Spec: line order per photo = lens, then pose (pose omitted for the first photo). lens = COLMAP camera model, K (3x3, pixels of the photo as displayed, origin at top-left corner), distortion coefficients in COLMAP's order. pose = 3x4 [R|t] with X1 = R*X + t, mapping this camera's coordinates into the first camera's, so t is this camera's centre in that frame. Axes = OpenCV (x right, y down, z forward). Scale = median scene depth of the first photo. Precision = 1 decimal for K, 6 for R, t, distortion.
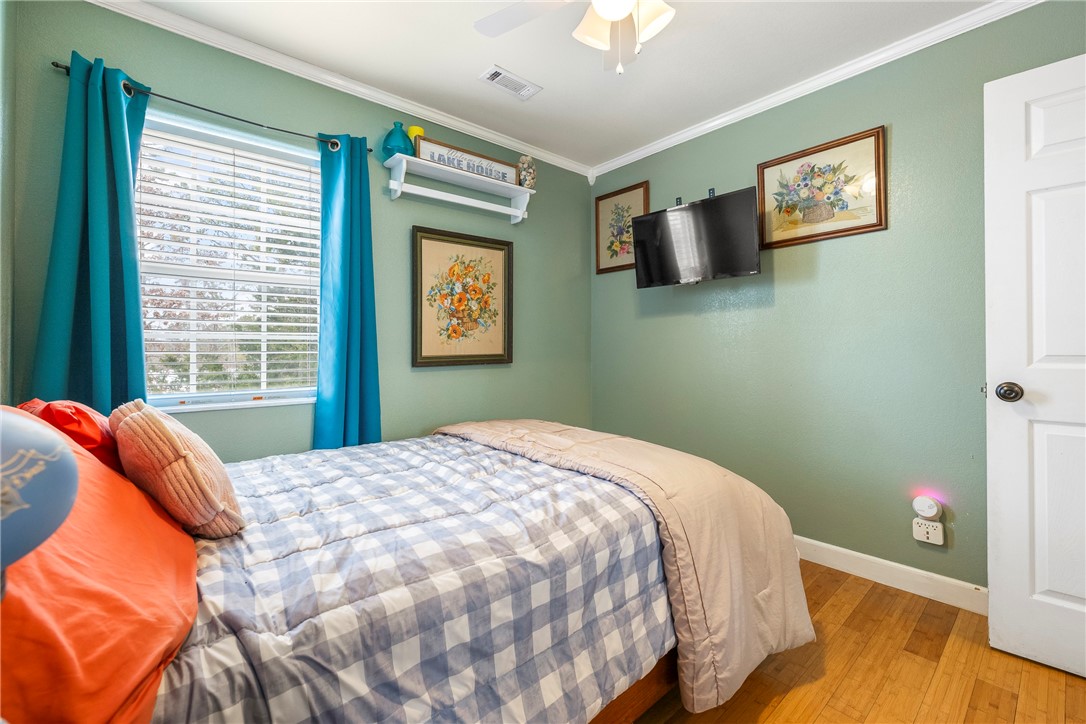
lens RADIAL K [[471.4, 0, 513.0], [0, 471.4, 344.7], [0, 0, 1]] dist [0.002459, -0.000159]
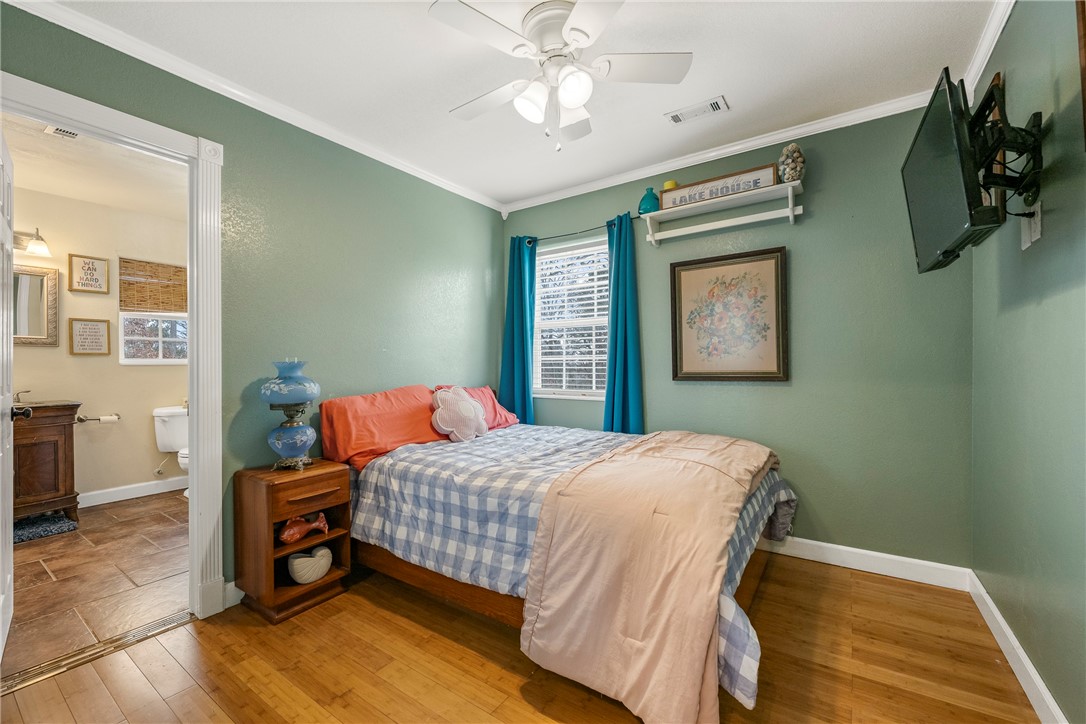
lens RADIAL K [[446.9, 0, 538.4], [0, 446.9, 364.3], [0, 0, 1]] dist [0.000873, 0.000112]
pose [[0.249500, 0.005423, -0.968360, 0.805786], [0.015235, 0.999839, 0.009525, -0.010286], [0.968255, -0.017130, 0.249377, 0.378190]]
